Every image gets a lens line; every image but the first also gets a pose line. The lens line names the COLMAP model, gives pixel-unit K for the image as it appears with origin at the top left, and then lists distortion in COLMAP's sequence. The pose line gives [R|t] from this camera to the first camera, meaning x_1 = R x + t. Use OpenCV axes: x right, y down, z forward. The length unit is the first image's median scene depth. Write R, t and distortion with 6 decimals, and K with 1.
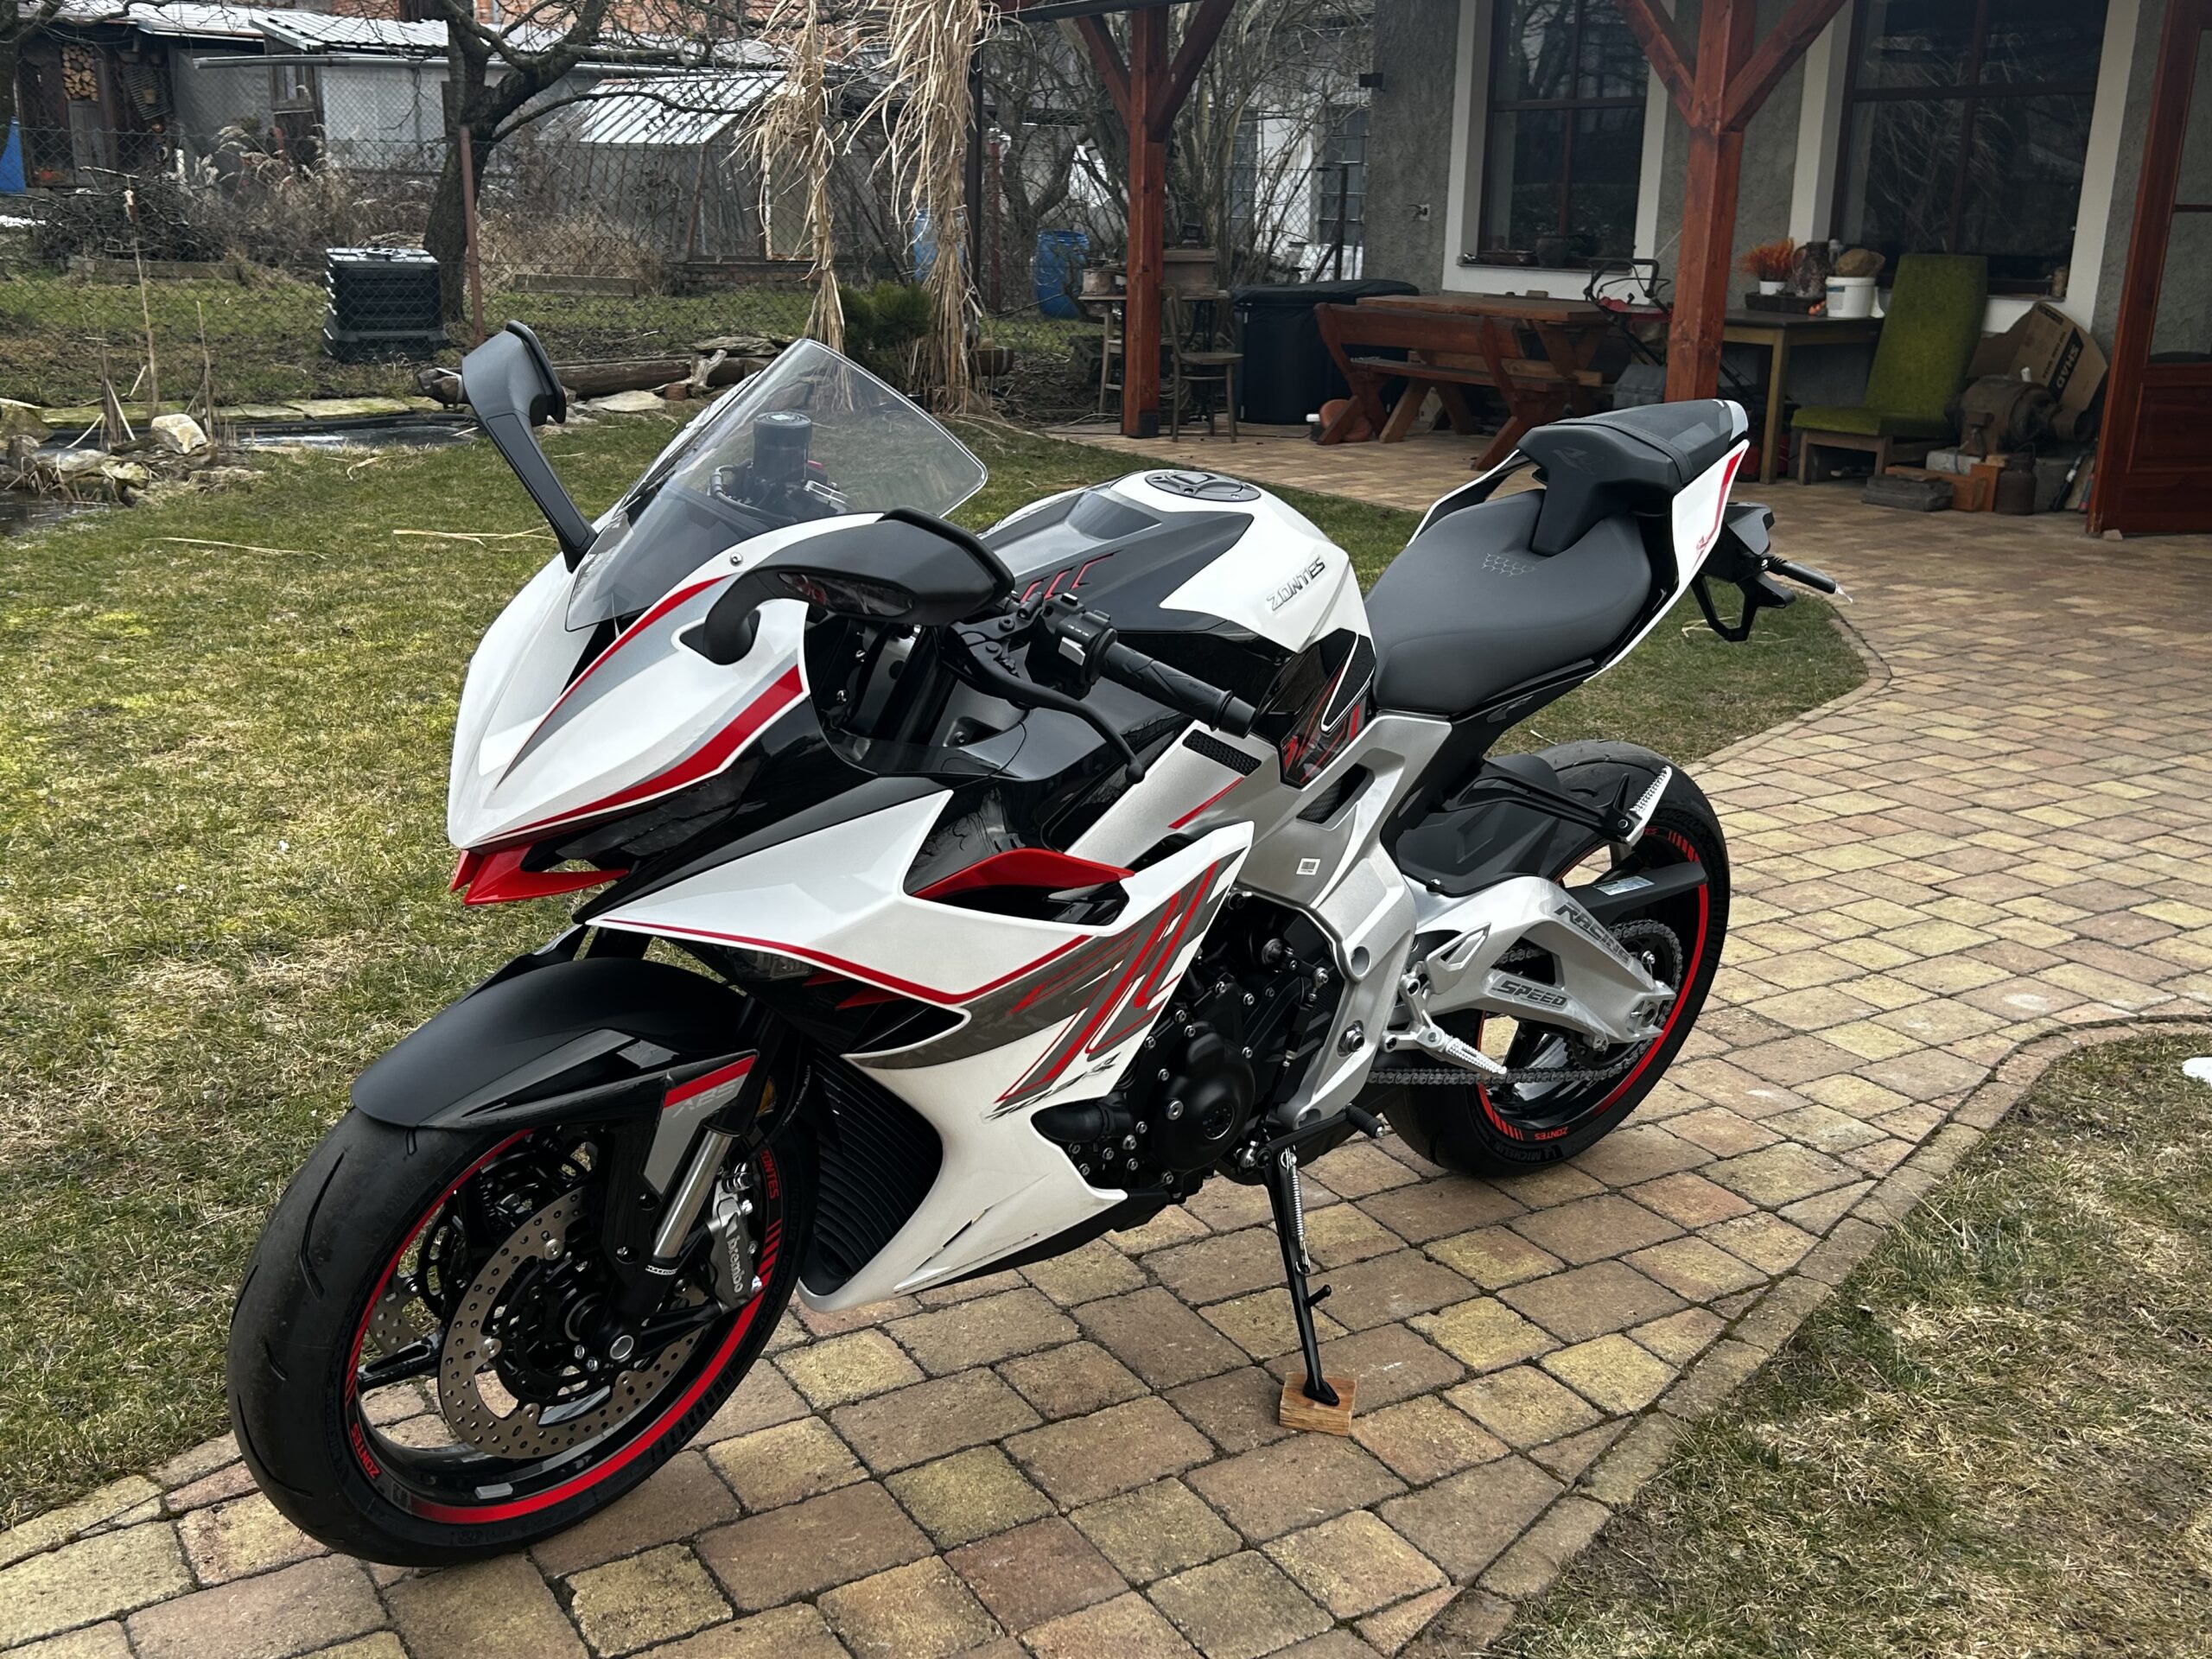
lens RADIAL K [[2198.7, 0, 1103.7], [0, 2198.7, 833.0], [0, 0, 1]] dist [0.027031, 0.000000]
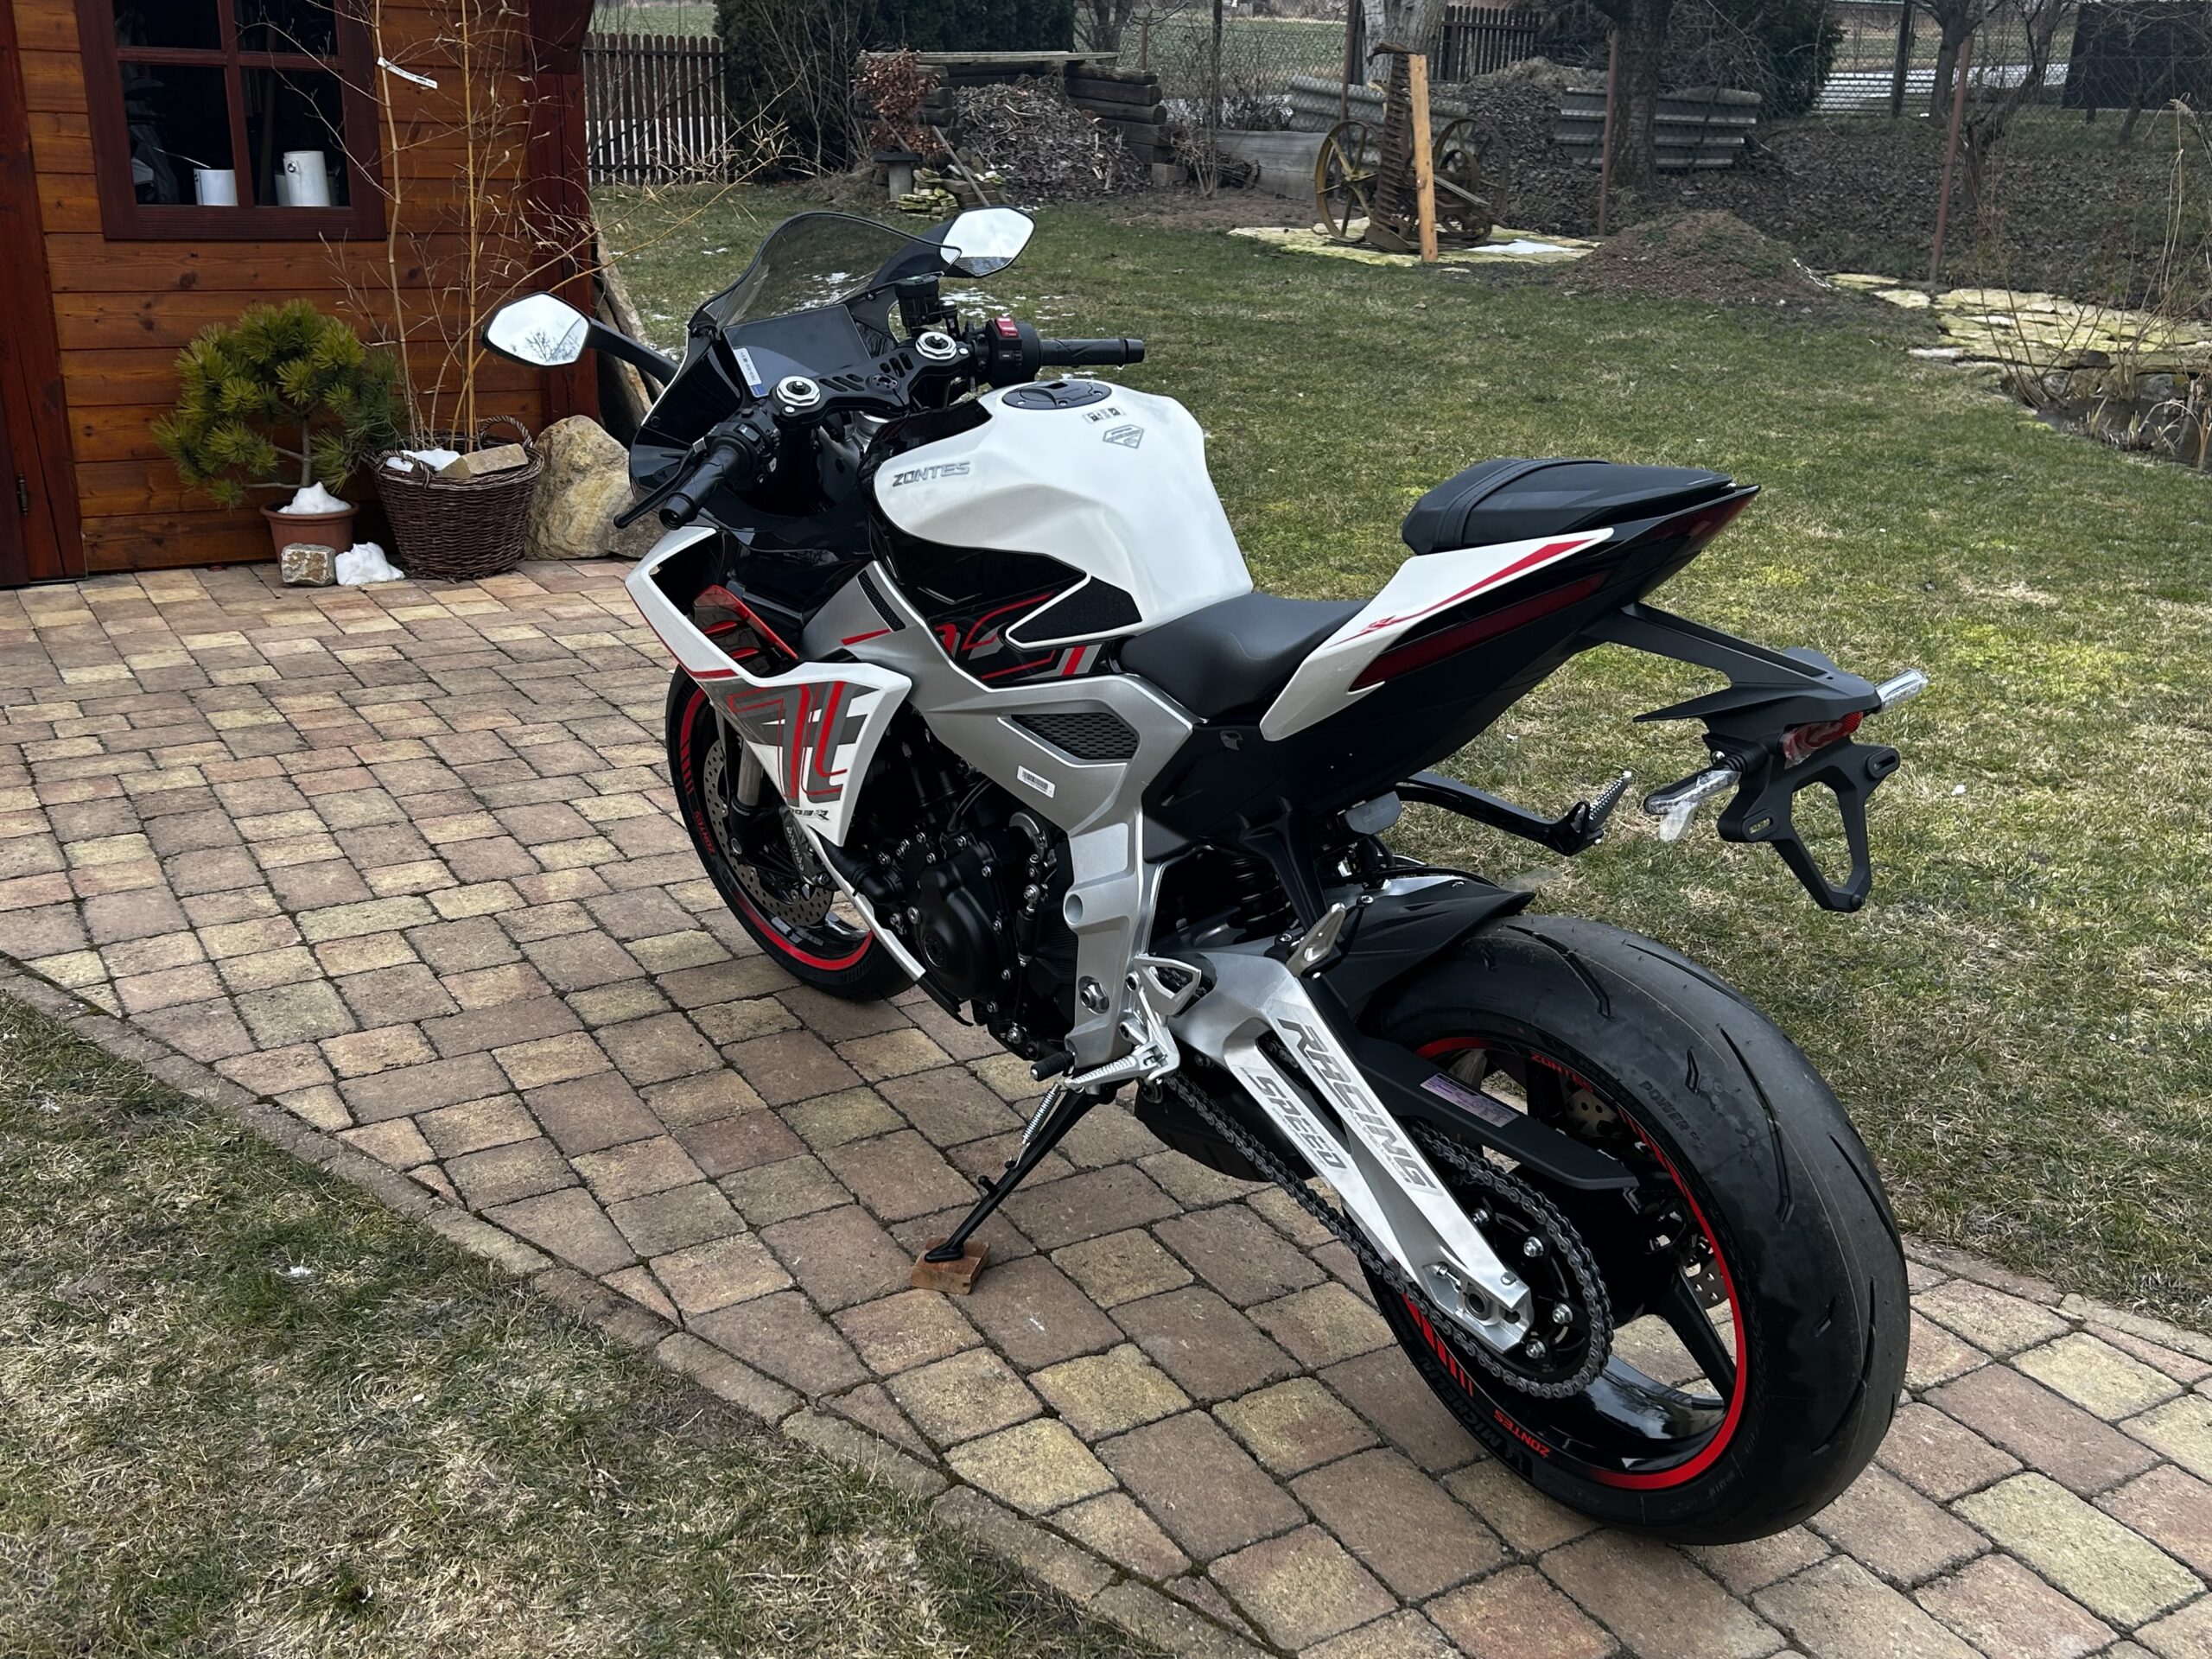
lens RADIAL K [[2163.6, 0, 1087.3], [0, 2163.6, 825.4], [0, 0, 1]] dist [0.036819, 0.000000]
pose [[-0.023232, 0.311614, -0.949925, 0.933126], [-0.311212, 0.900715, 0.303082, -0.246979], [0.950056, 0.302670, 0.076052, 0.835514]]
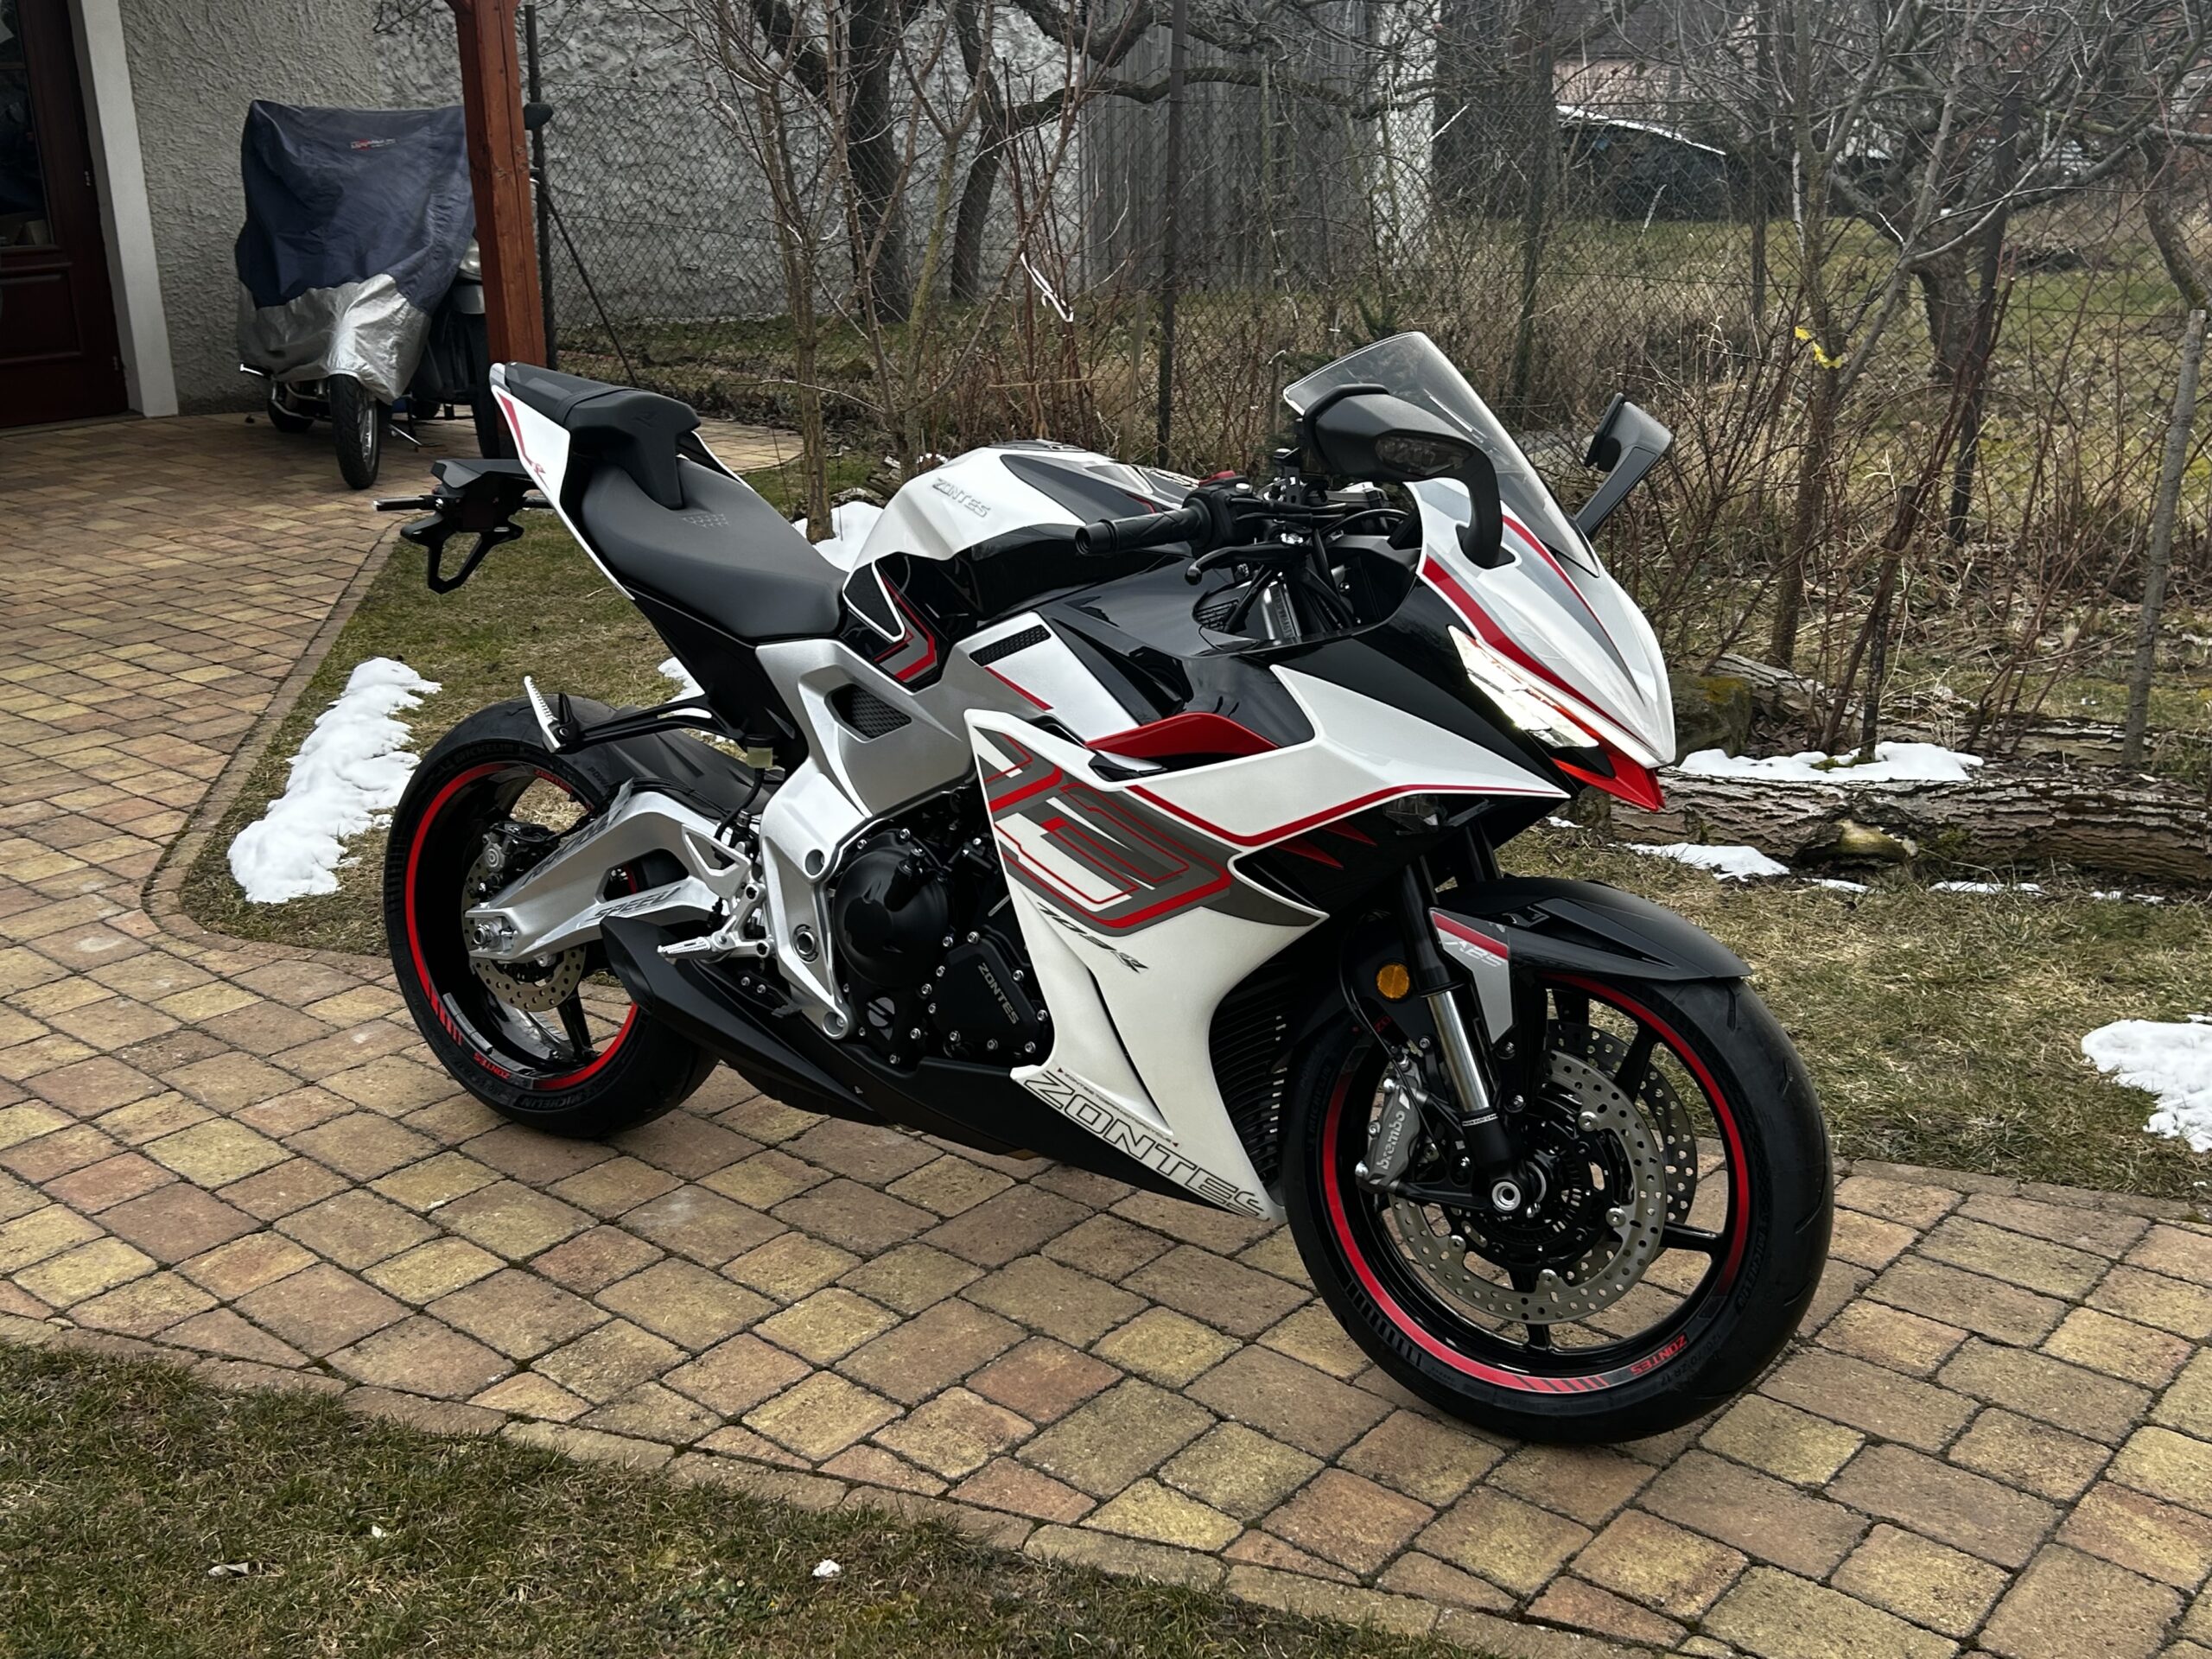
lens RADIAL K [[2301.6, 0, 1088.5], [0, 2301.6, 826.5], [0, 0, 1]] dist [0.042988, 0.000000]
pose [[-0.300390, -0.320520, 0.898350, -0.933252], [0.272983, 0.873560, 0.402955, -0.390825], [-0.913918, 0.366278, -0.174912, 1.056443]]
